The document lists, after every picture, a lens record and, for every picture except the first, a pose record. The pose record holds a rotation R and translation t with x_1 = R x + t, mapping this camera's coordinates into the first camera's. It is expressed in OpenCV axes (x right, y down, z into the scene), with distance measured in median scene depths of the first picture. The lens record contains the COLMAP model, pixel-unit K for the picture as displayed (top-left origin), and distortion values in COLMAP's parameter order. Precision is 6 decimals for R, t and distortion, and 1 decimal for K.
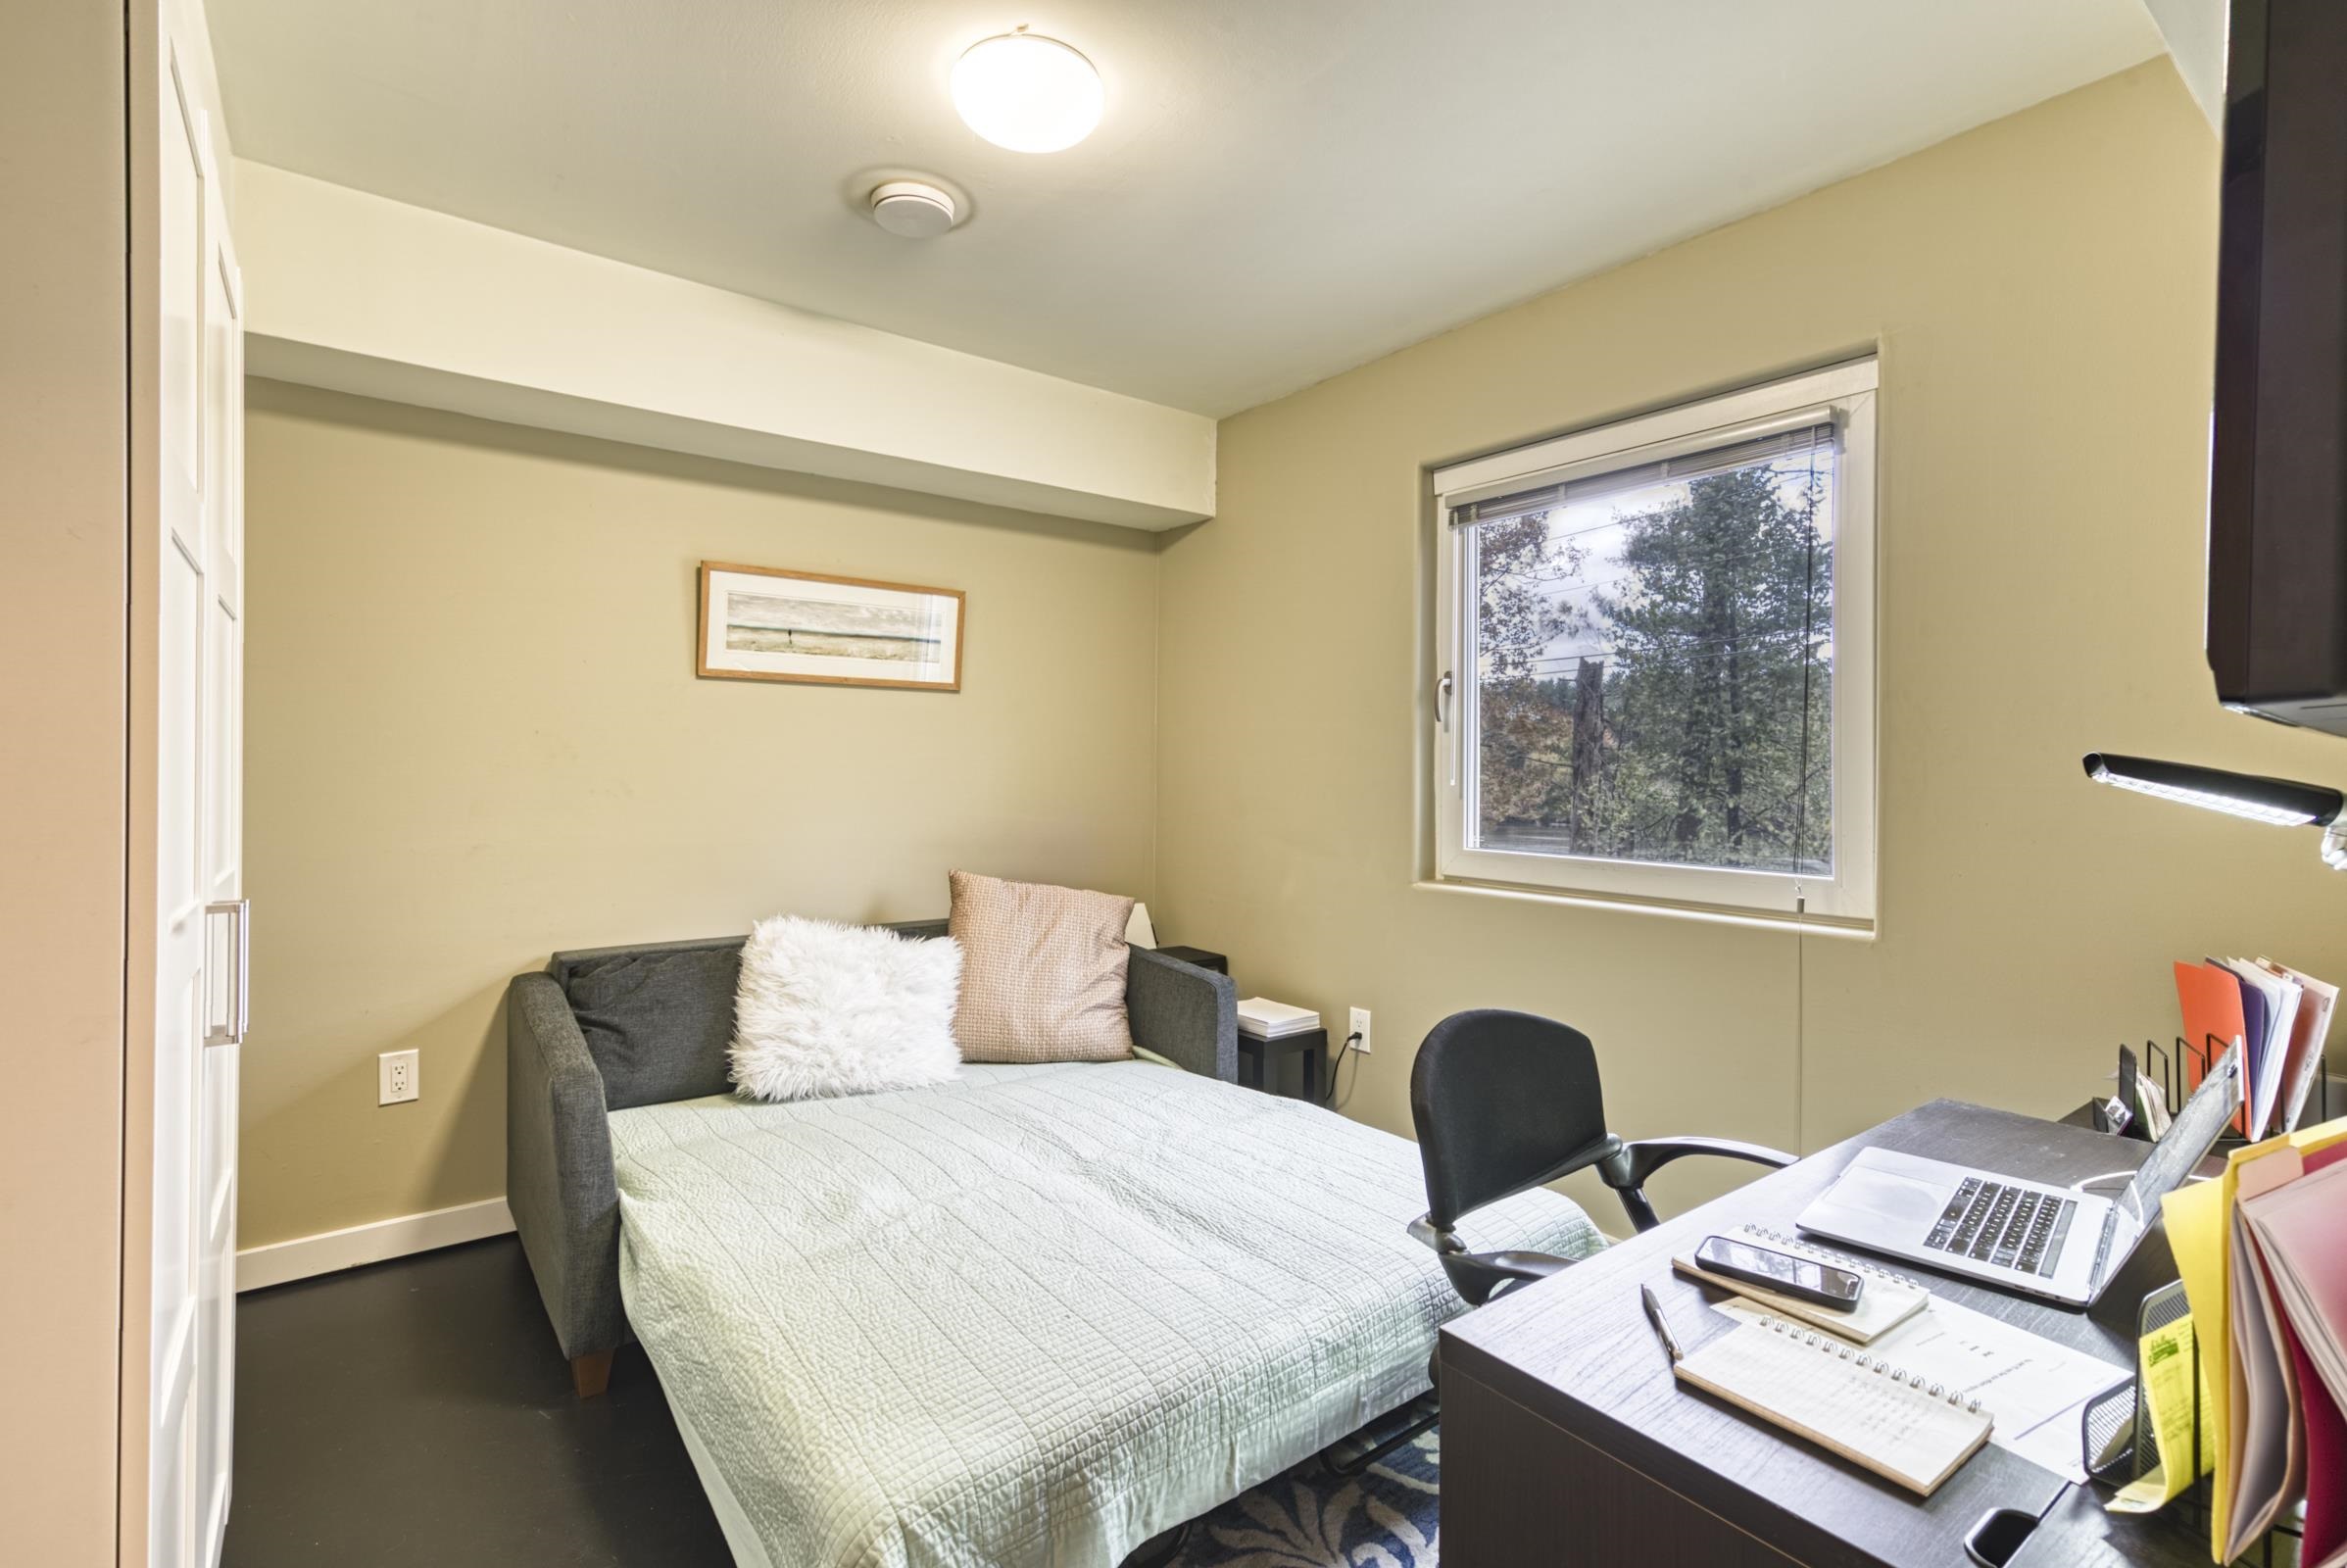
lens RADIAL K [[1079.6, 0, 1174.7], [0, 1079.6, 736.4], [0, 0, 1]] dist [-0.032711, 0.000370]
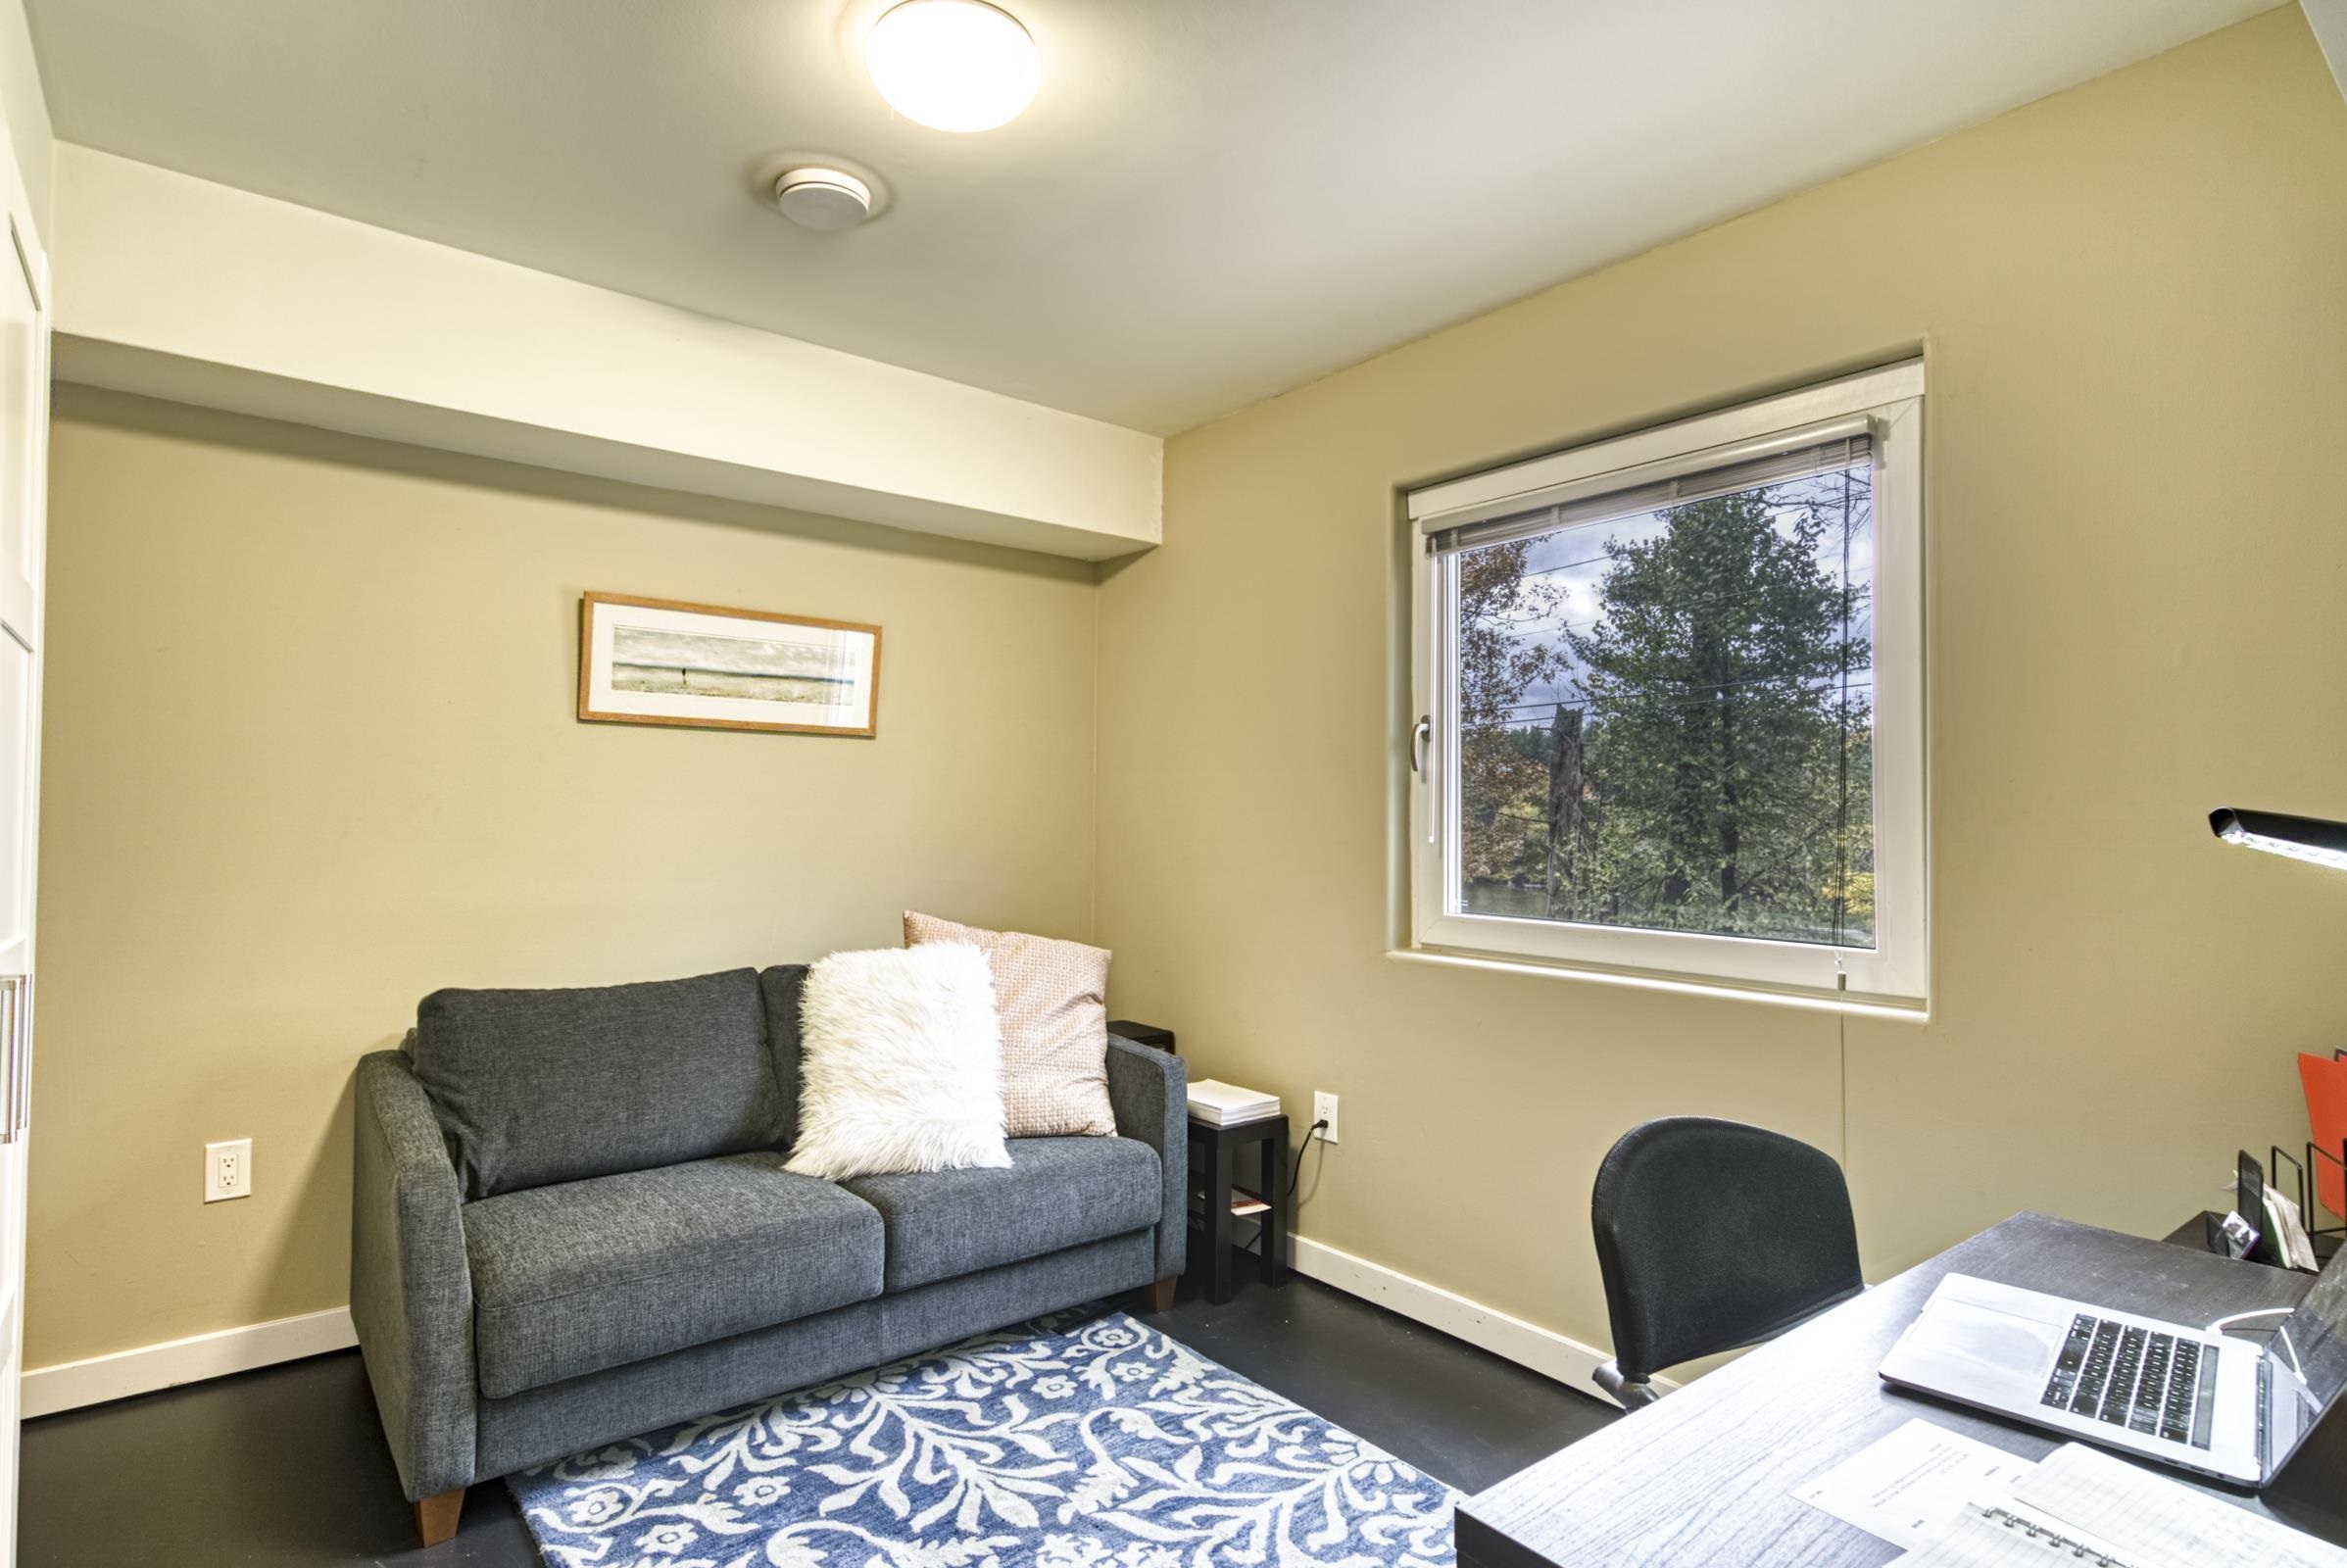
lens RADIAL K [[1087.3, 0, 1163.3], [0, 1087.3, 791.2], [0, 0, 1]] dist [0.002792, -0.000439]
pose [[0.998293, 0.004757, 0.058212, -0.014575], [-0.004717, 0.999989, -0.000818, 0.003975], [-0.058215, 0.000542, 0.998304, 0.099017]]
